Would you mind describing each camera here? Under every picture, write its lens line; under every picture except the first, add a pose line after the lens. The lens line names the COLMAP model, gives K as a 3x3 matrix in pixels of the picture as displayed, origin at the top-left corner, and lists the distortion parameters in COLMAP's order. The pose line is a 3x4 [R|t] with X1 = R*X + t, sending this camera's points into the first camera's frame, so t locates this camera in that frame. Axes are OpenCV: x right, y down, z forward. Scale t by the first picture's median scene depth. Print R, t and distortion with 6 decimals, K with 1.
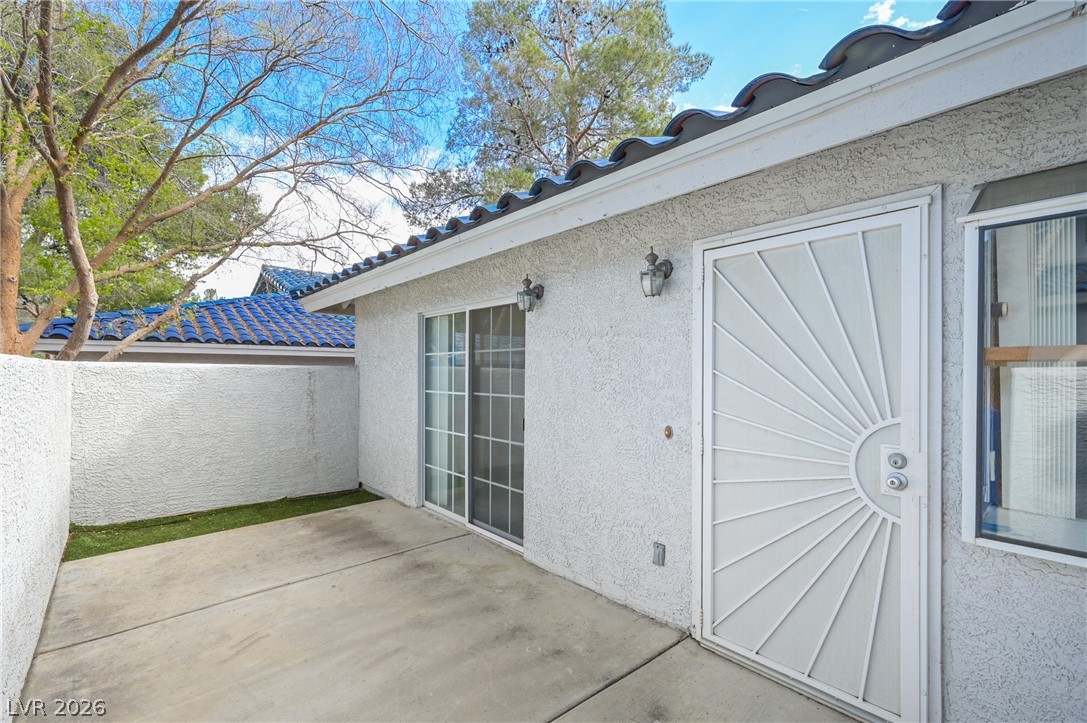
lens RADIAL K [[486.5, 0, 554.3], [0, 486.5, 375.3], [0, 0, 1]] dist [-0.001953, -0.000665]
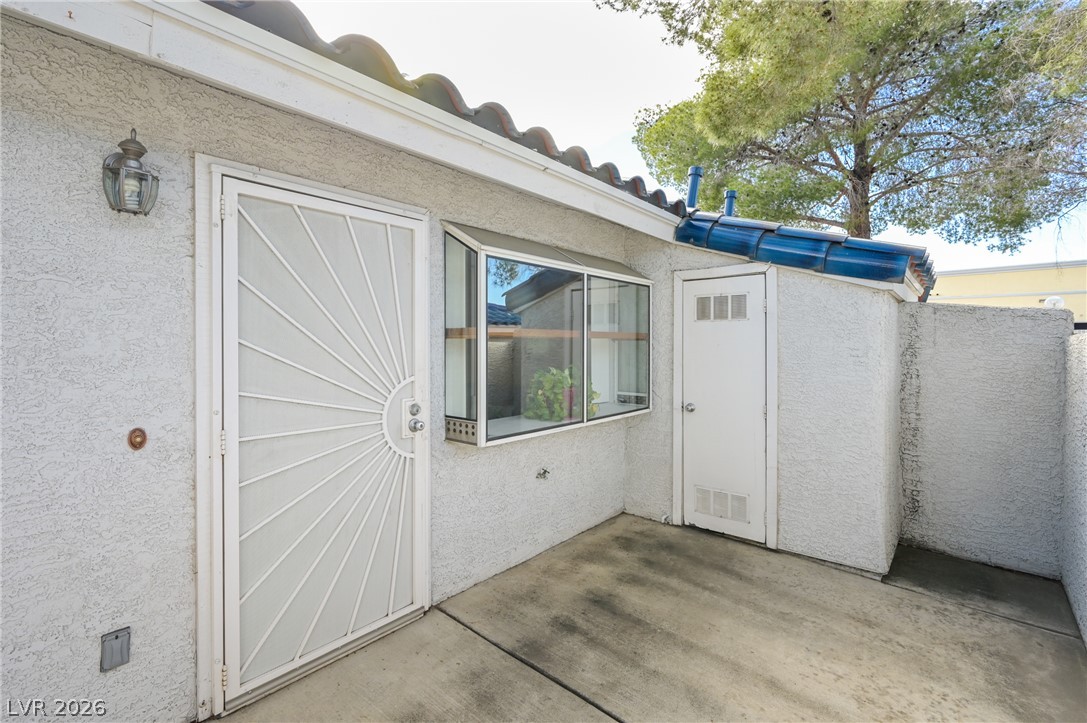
lens RADIAL K [[498.3, 0, 536.2], [0, 498.3, 346.2], [0, 0, 1]] dist [0.001110, 0.000215]
pose [[-0.132875, -0.008654, 0.991095, -0.312160], [0.001430, 0.999959, 0.008924, -0.003485], [-0.991132, 0.002603, -0.132857, 0.396450]]
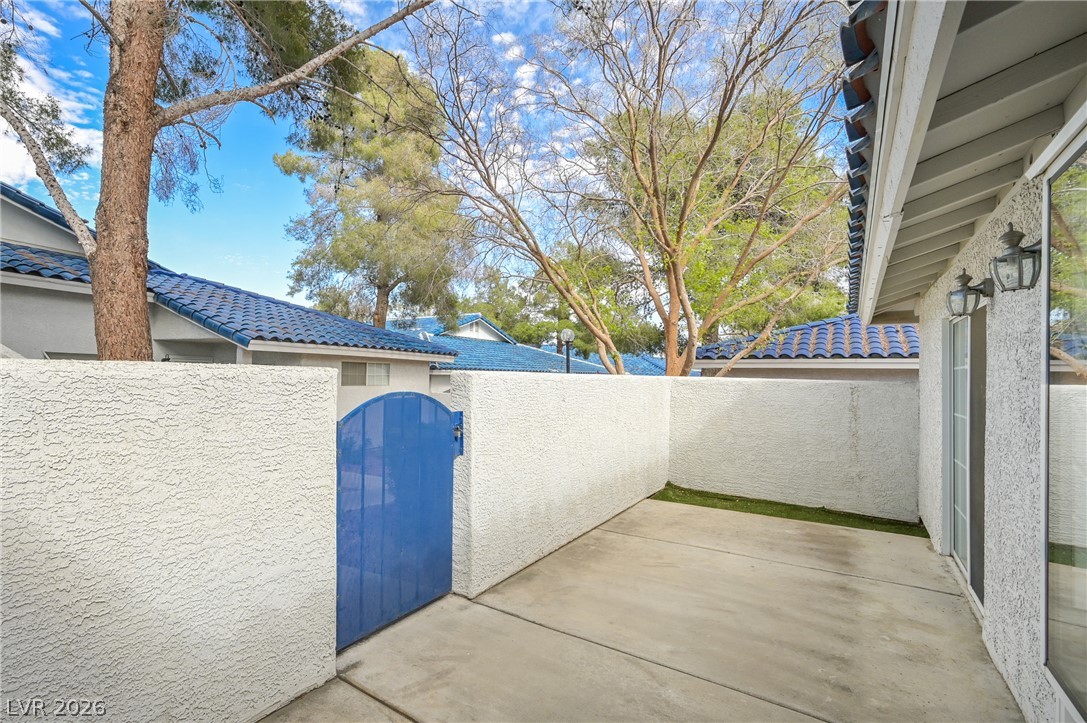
lens RADIAL K [[500.4, 0, 457.6], [0, 500.4, 364.3], [0, 0, 1]] dist [0.003619, -0.000946]
pose [[0.182883, -0.022540, -0.982876, 0.522313], [-0.022939, 0.999367, -0.027187, -0.010482], [0.982867, 0.027518, 0.182251, 0.040178]]
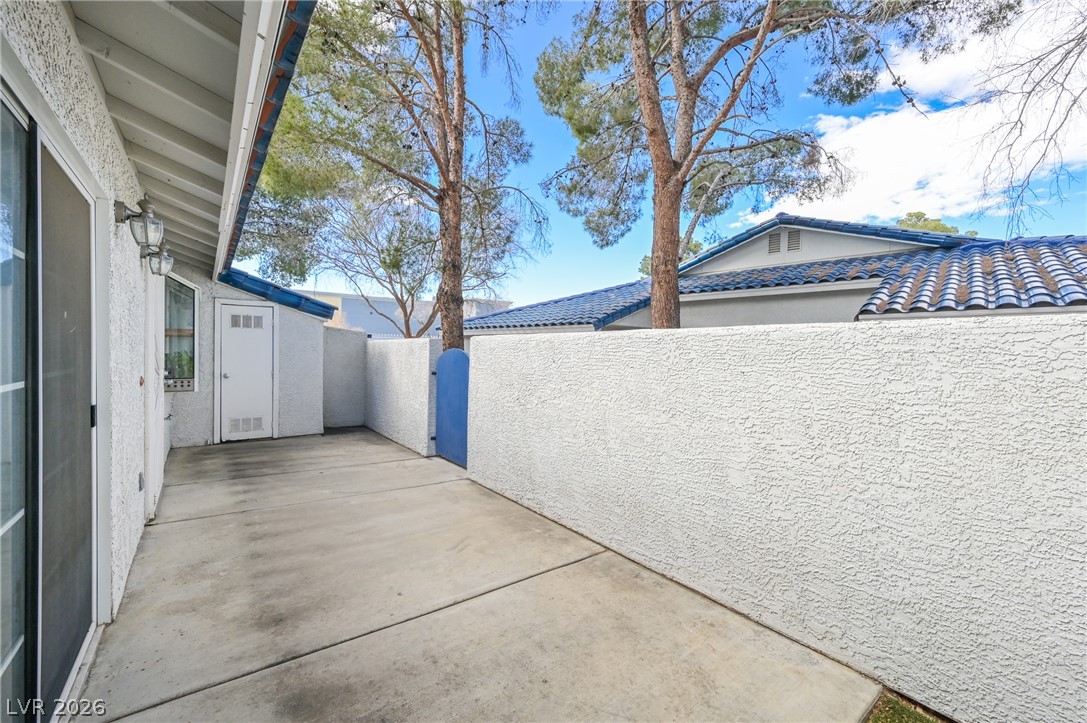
lens RADIAL K [[451.4, 0, 552.6], [0, 451.4, 355.5], [0, 0, 1]] dist [0.000092, 0.000578]
pose [[-0.997701, -0.020683, 0.064534, -0.620736], [-0.019742, 0.999690, 0.015190, 0.006980], [-0.064828, 0.013882, -0.997800, 1.435202]]
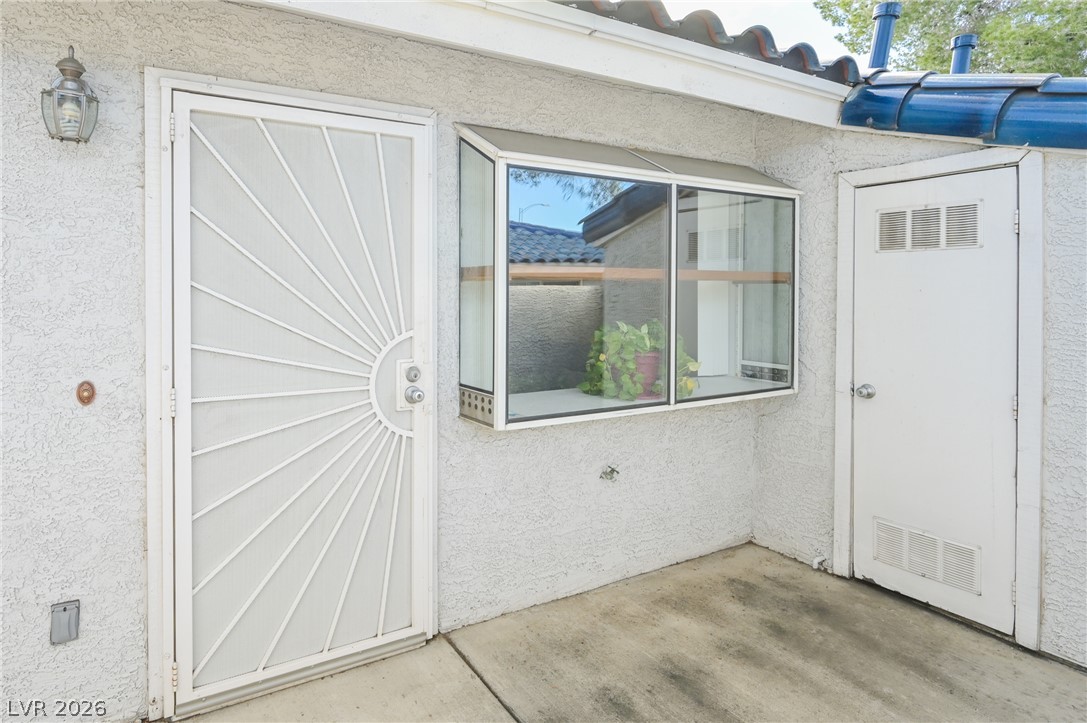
lens RADIAL K [[614.4, 0, 434.2], [0, 614.4, 296.8], [0, 0, 1]] dist [-0.000289, 0.000205]
pose [[0.237302, -0.015231, 0.971317, -0.238095], [0.002087, 0.999883, 0.015170, -0.001471], [-0.971434, -0.001573, 0.237306, 0.305382]]
